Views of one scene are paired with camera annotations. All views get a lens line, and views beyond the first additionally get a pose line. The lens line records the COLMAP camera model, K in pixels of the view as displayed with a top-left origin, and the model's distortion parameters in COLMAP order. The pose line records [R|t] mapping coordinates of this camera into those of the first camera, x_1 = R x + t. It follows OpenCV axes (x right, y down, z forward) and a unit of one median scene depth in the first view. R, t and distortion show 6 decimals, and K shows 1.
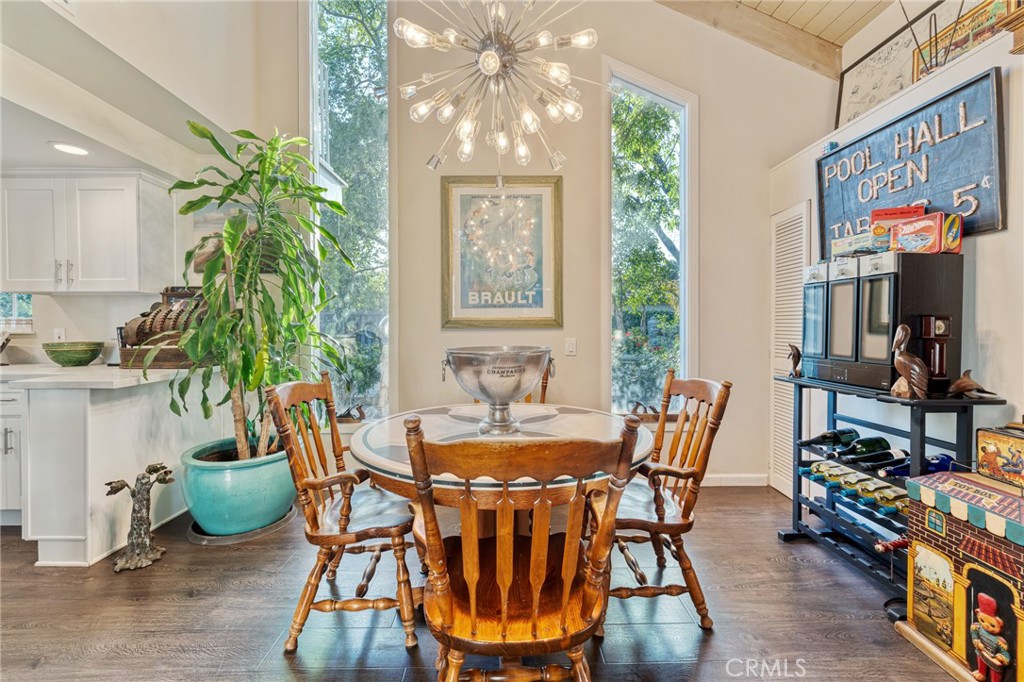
lens RADIAL K [[419.0, 0, 512.5], [0, 419.0, 329.1], [0, 0, 1]] dist [0.000185, -0.000445]
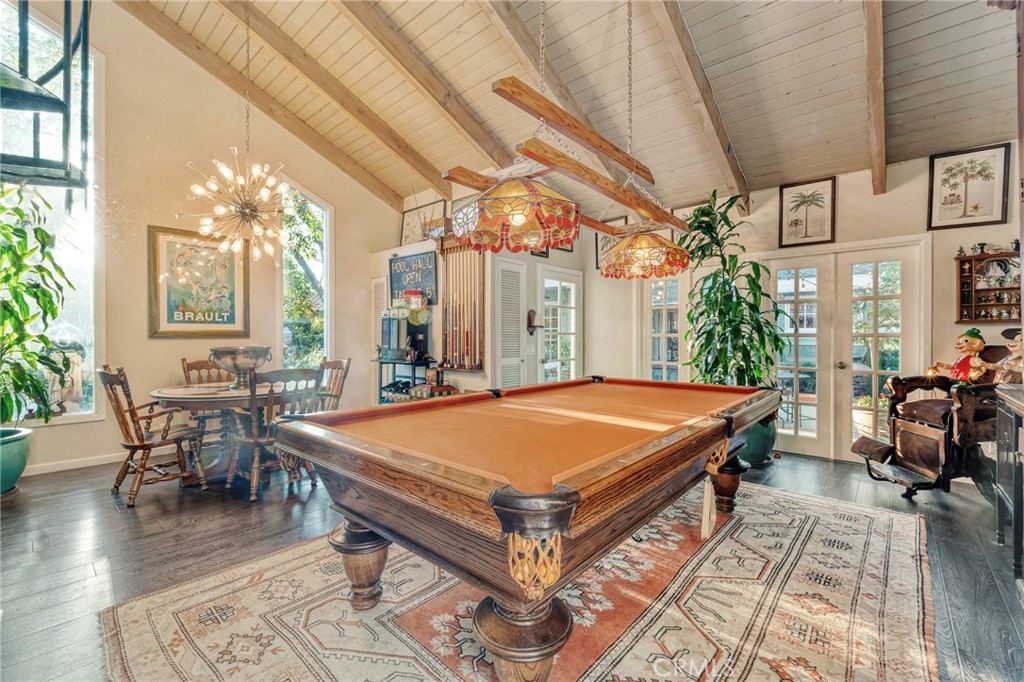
lens RADIAL K [[430.2, 0, 512.0], [0, 430.2, 341.0], [0, 0, 1]] dist [0.000714, 0.000003]
pose [[0.678023, -0.006252, 0.735014, -0.416269], [0.003120, 0.999979, 0.005628, 0.005210], [-0.735034, -0.001522, 0.678029, -0.845500]]
